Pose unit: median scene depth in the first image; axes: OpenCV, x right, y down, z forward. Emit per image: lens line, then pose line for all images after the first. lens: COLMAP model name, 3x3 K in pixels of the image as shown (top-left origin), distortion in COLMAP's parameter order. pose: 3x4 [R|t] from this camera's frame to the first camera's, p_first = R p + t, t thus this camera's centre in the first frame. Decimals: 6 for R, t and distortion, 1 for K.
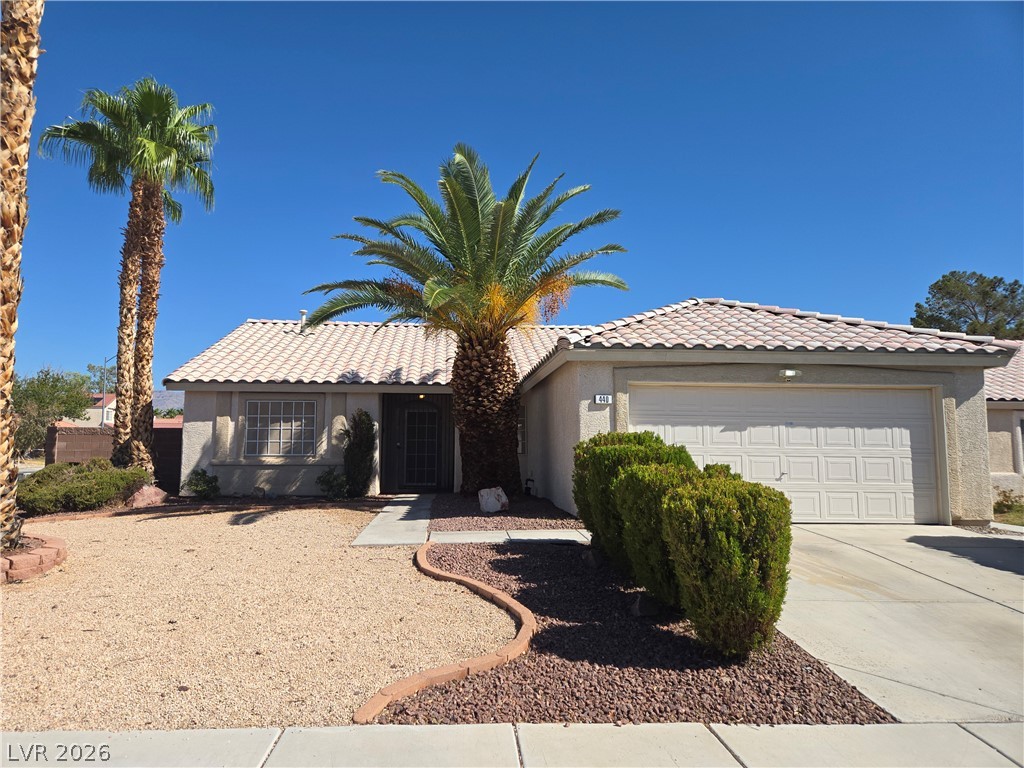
lens RADIAL K [[696.7, 0, 513.6], [0, 696.7, 382.7], [0, 0, 1]] dist [0.005553, -0.010031]
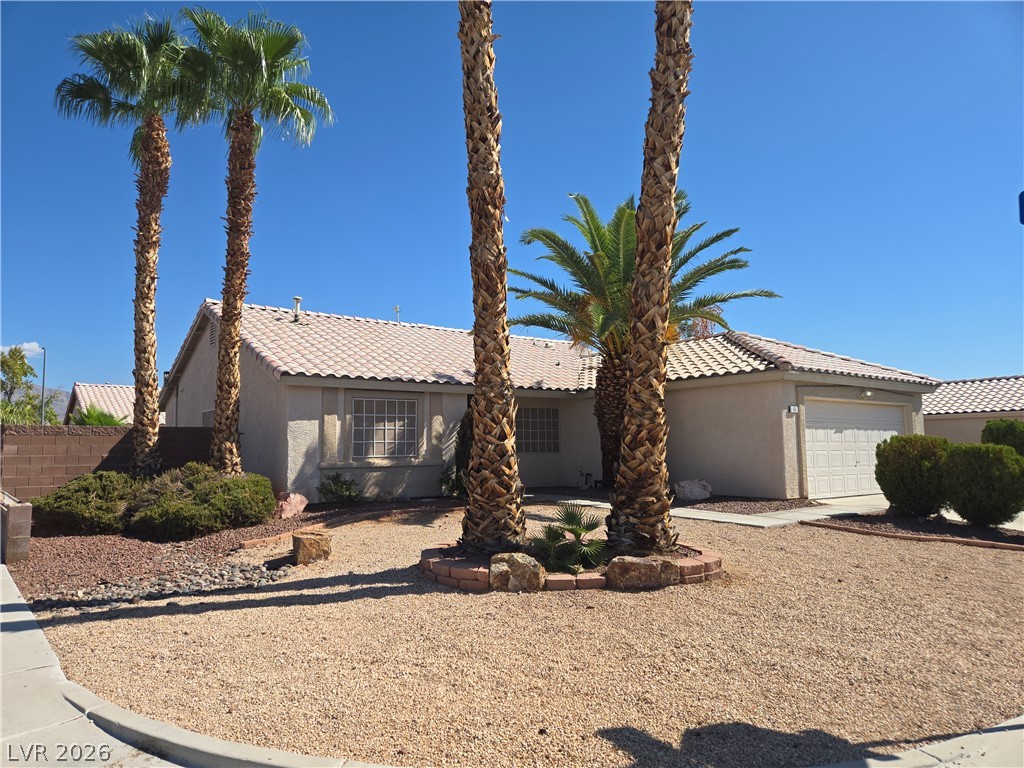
lens RADIAL K [[696.7, 0, 515.8], [0, 696.7, 386.9], [0, 0, 1]] dist [0.005553, -0.010031]
pose [[0.840263, 0.035752, 0.540999, -0.702080], [-0.041387, 0.999142, -0.001747, 0.003509], [-0.540597, -0.020923, 0.841021, 0.107510]]
